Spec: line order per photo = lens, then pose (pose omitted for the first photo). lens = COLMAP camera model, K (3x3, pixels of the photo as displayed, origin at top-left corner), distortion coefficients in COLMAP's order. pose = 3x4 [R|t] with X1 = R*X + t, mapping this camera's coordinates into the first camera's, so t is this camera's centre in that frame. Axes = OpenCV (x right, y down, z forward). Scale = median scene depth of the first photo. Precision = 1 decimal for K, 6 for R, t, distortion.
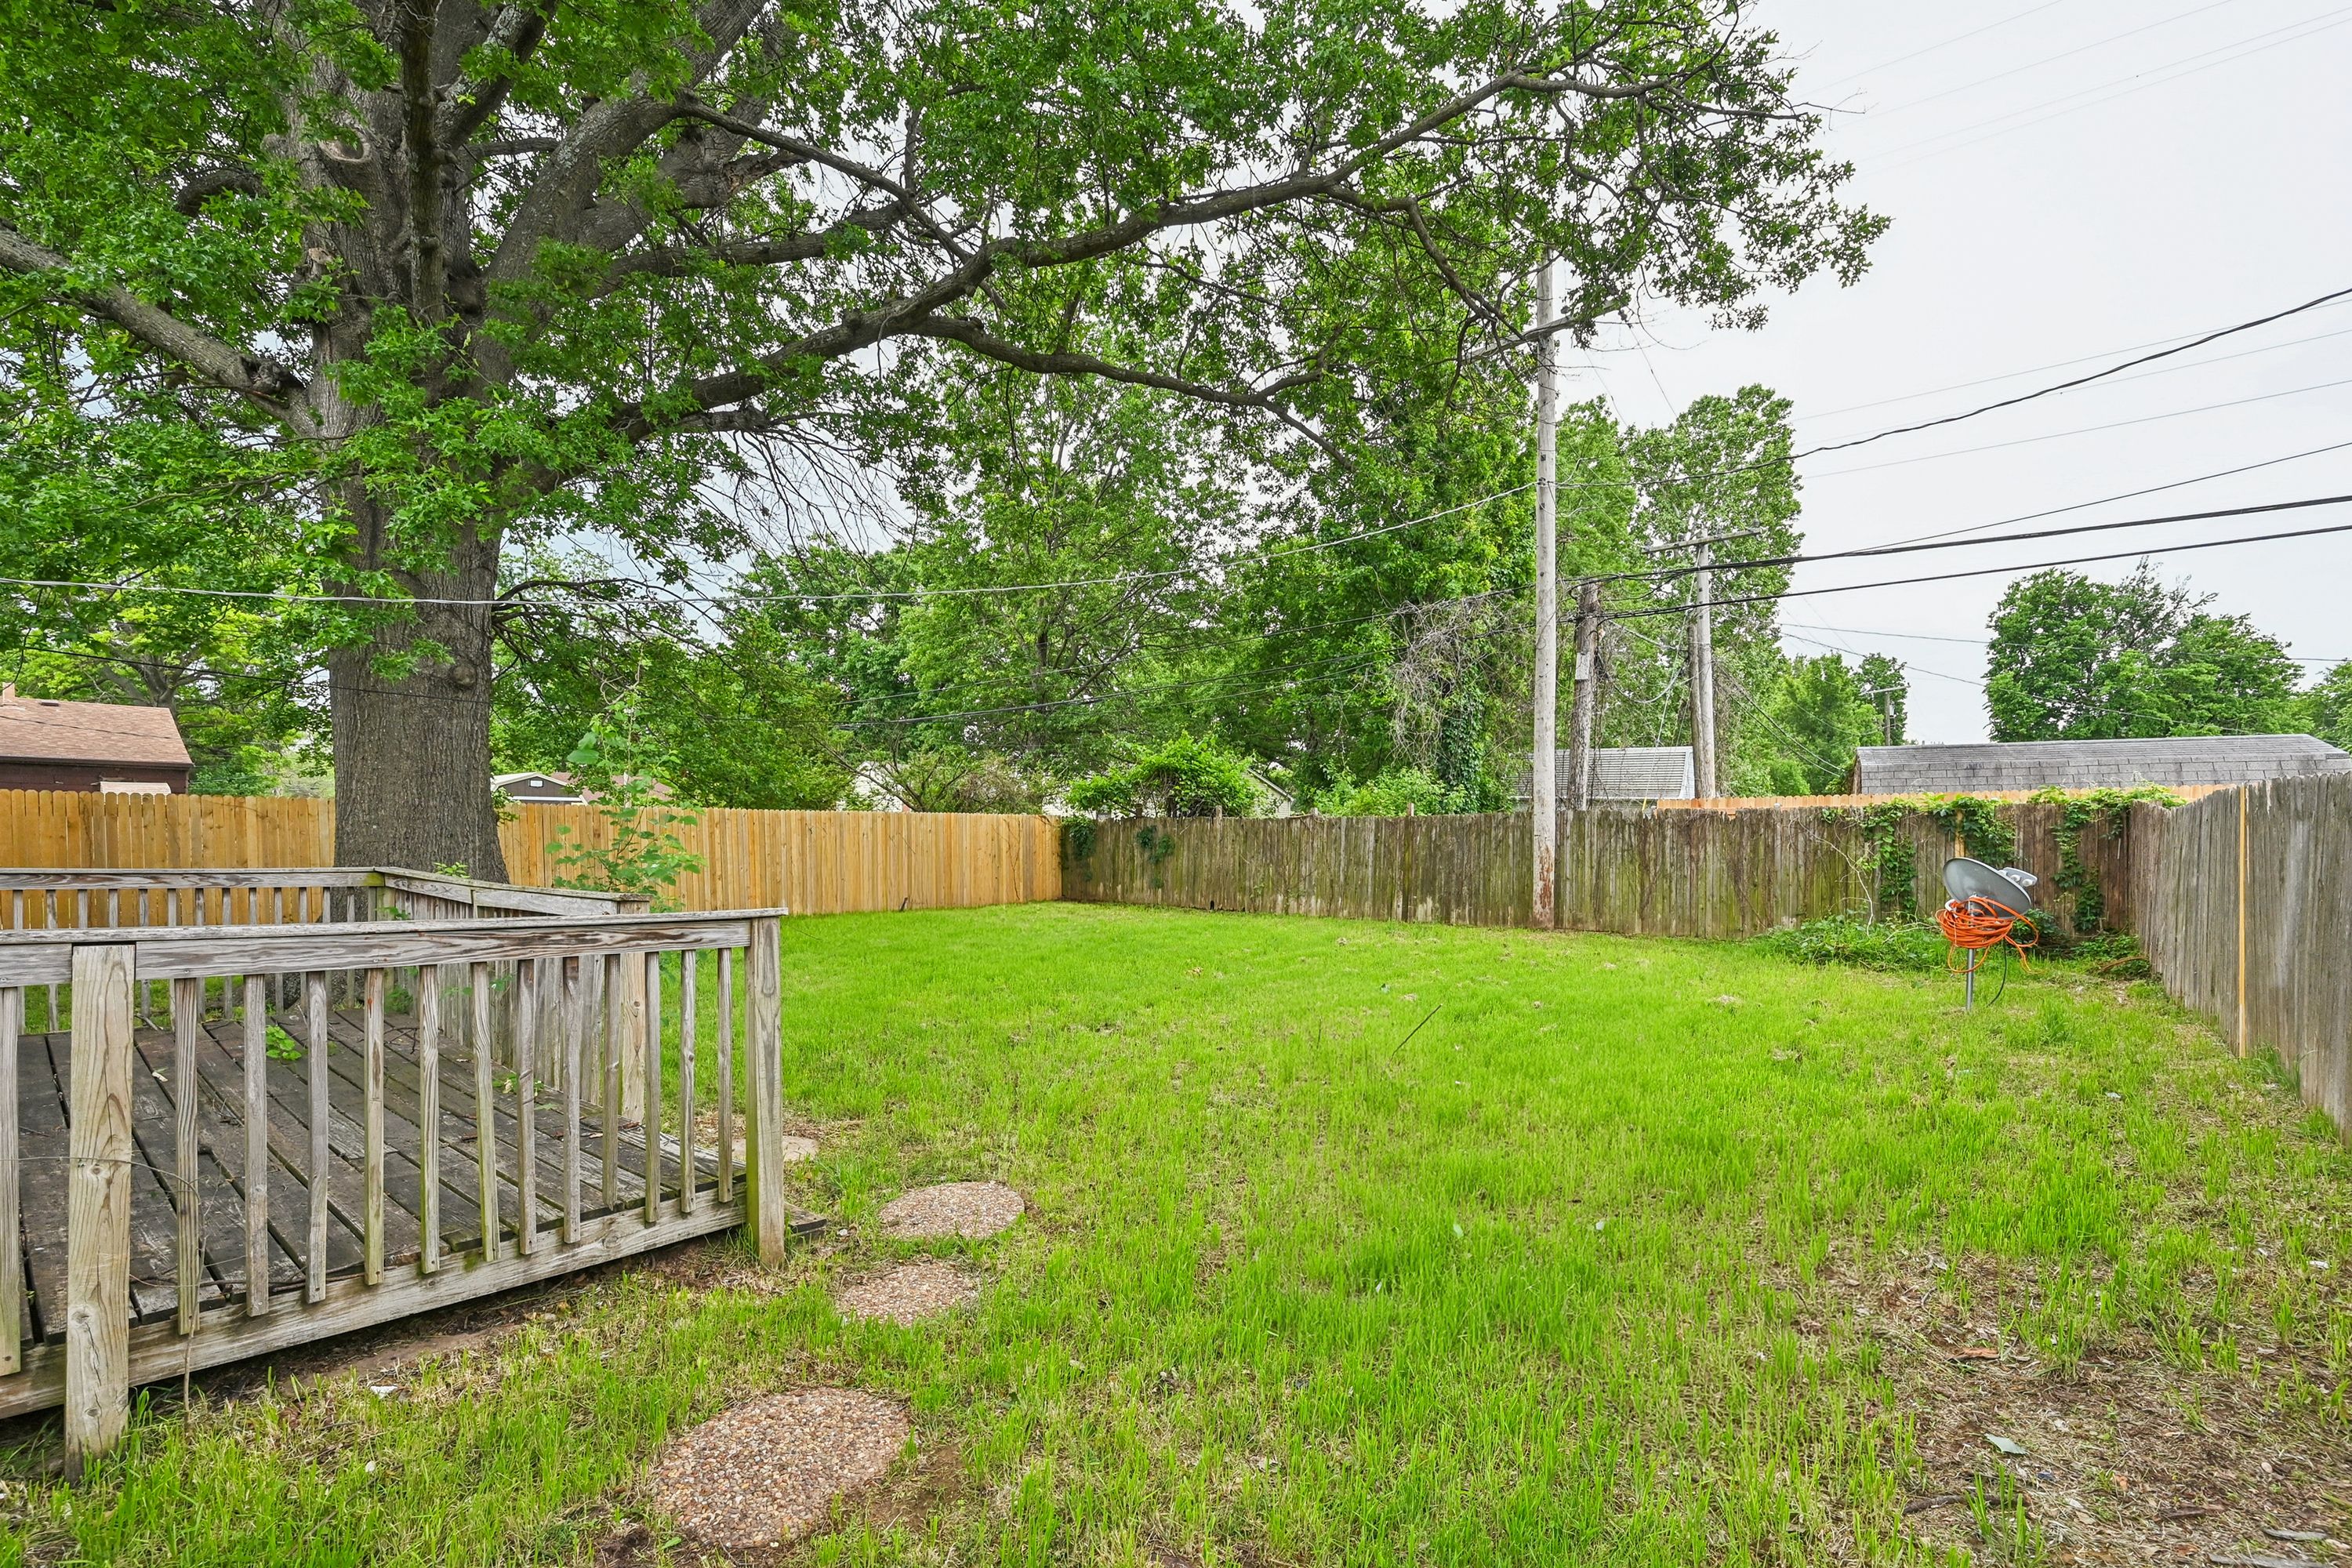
lens RADIAL K [[971.6, 0, 1167.4], [0, 971.6, 799.4], [0, 0, 1]] dist [0.001450, 0.000122]
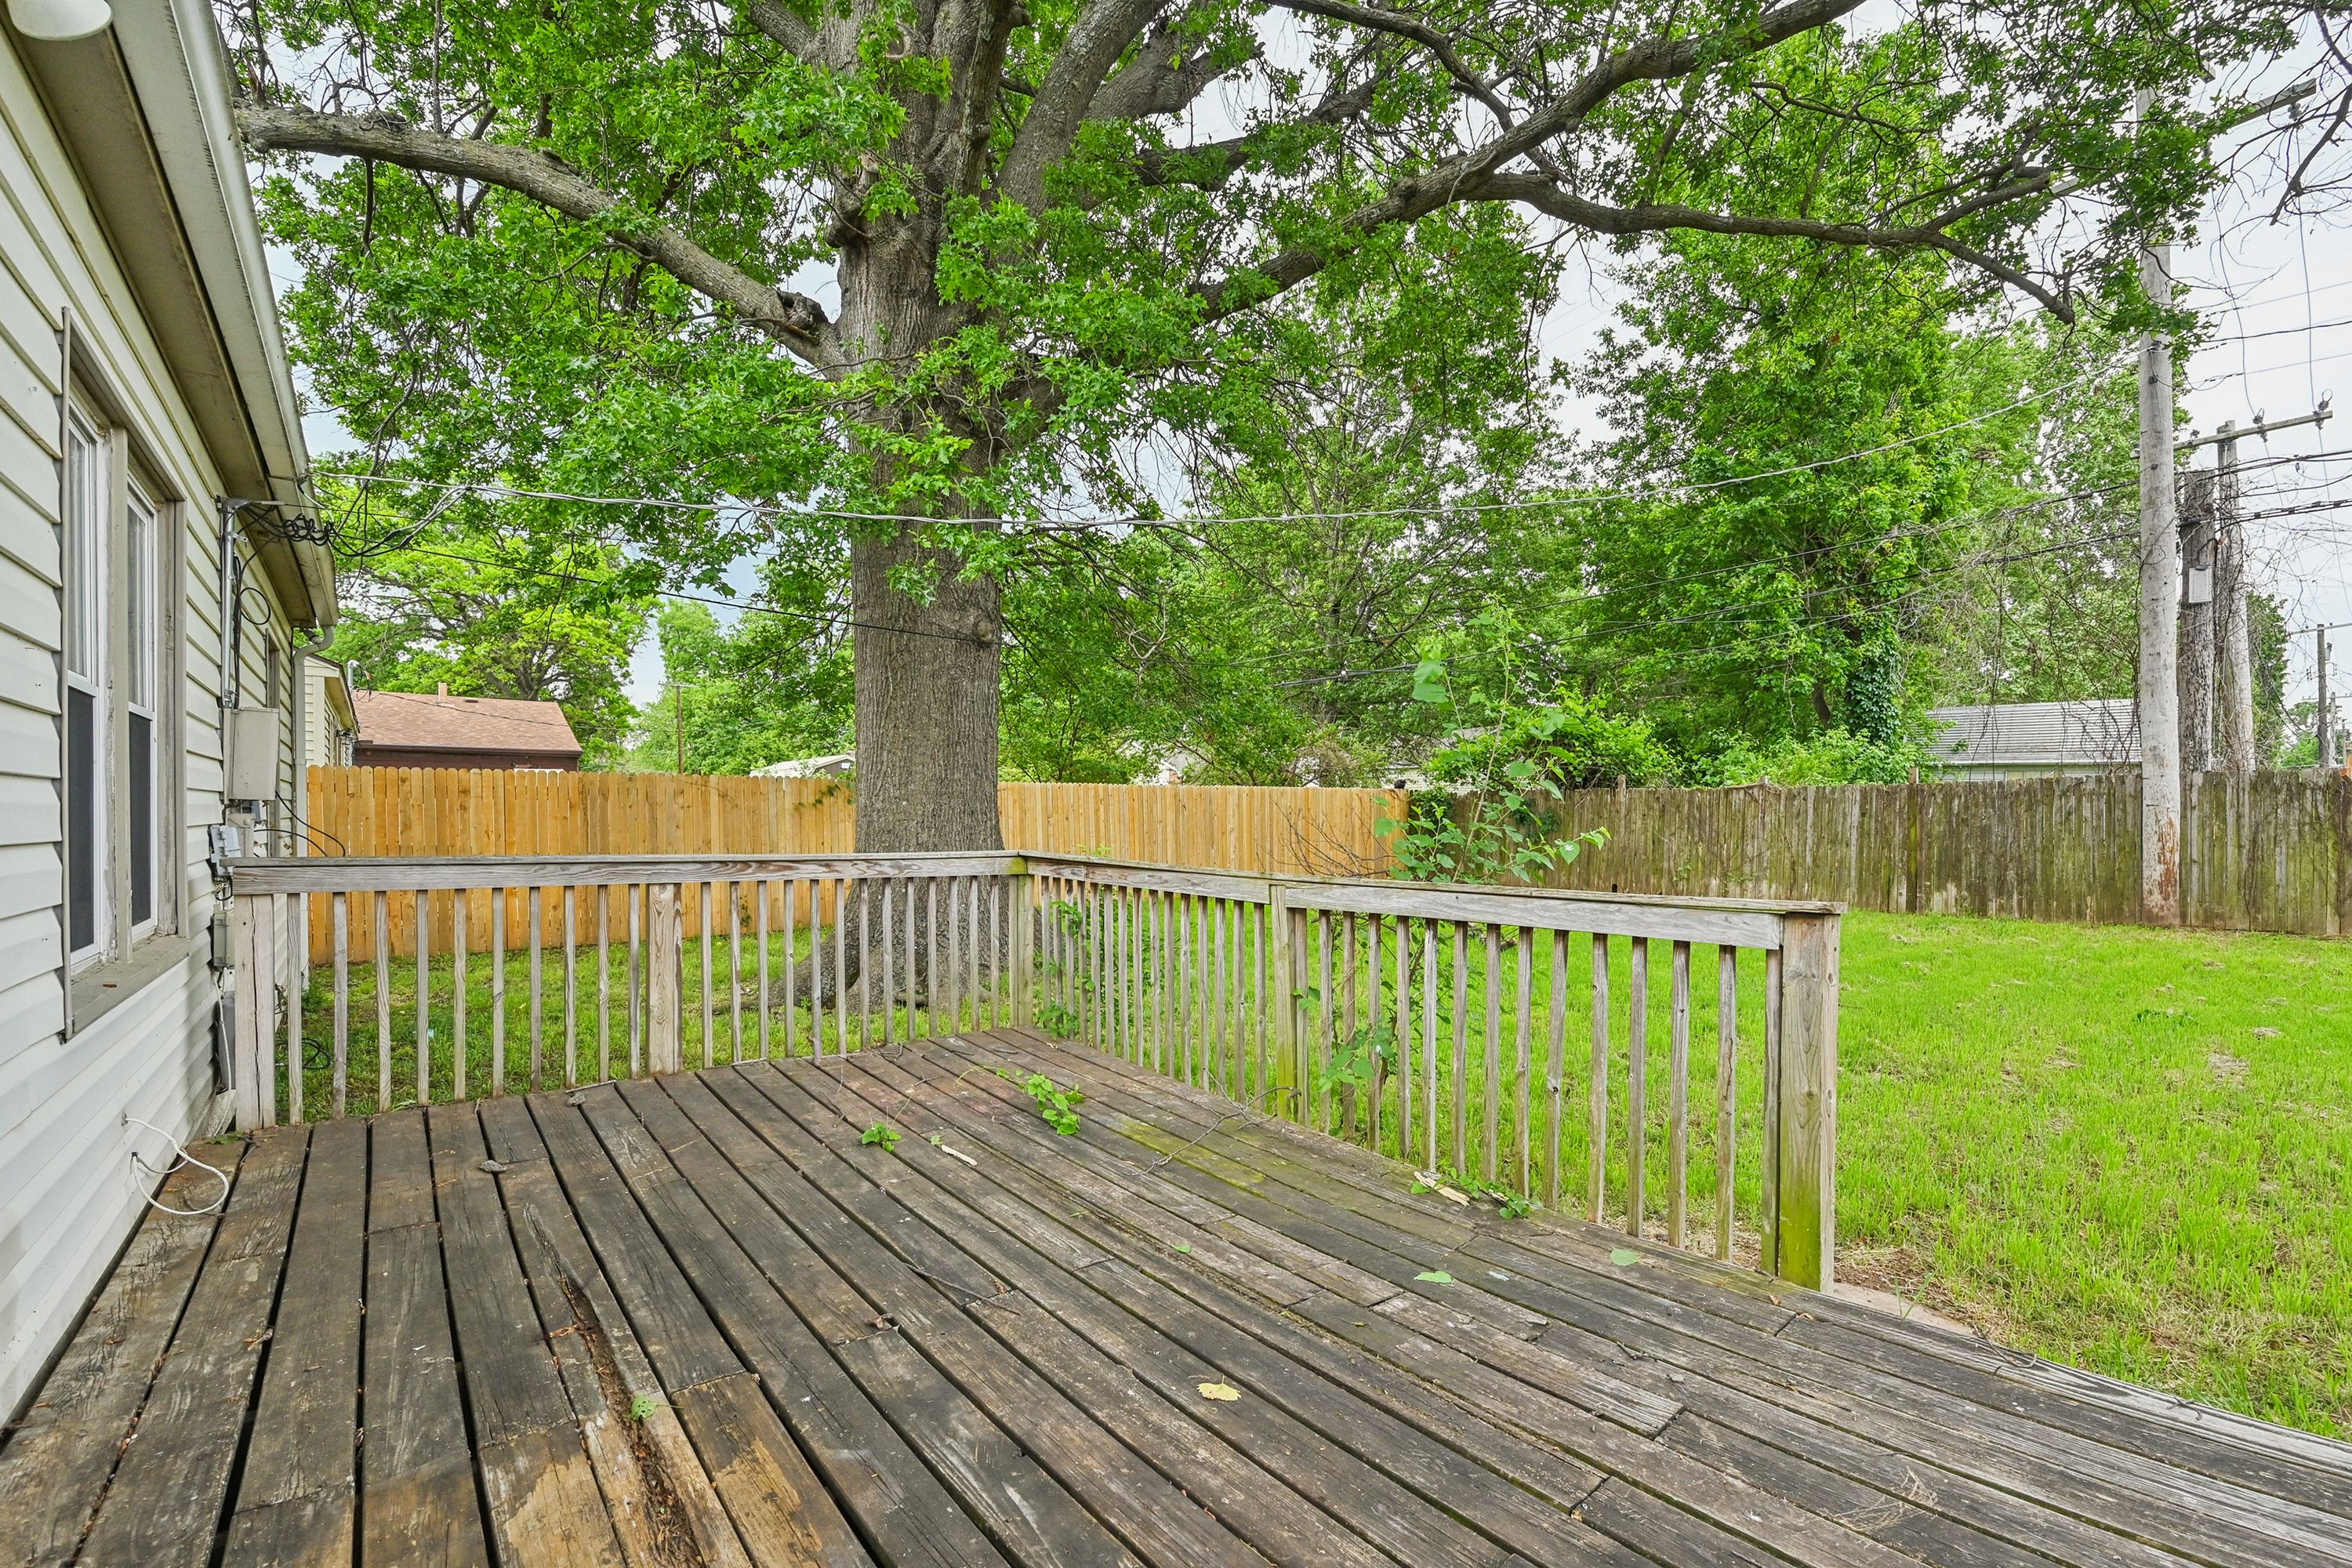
lens RADIAL K [[930.0, 0, 1135.5], [0, 930.0, 771.3], [0, 0, 1]] dist [-0.003070, -0.000211]
pose [[0.982053, -0.015076, -0.188001, -0.260976], [0.013612, 0.999866, -0.009077, 0.005301], [0.188113, 0.006355, 0.982127, 0.117089]]
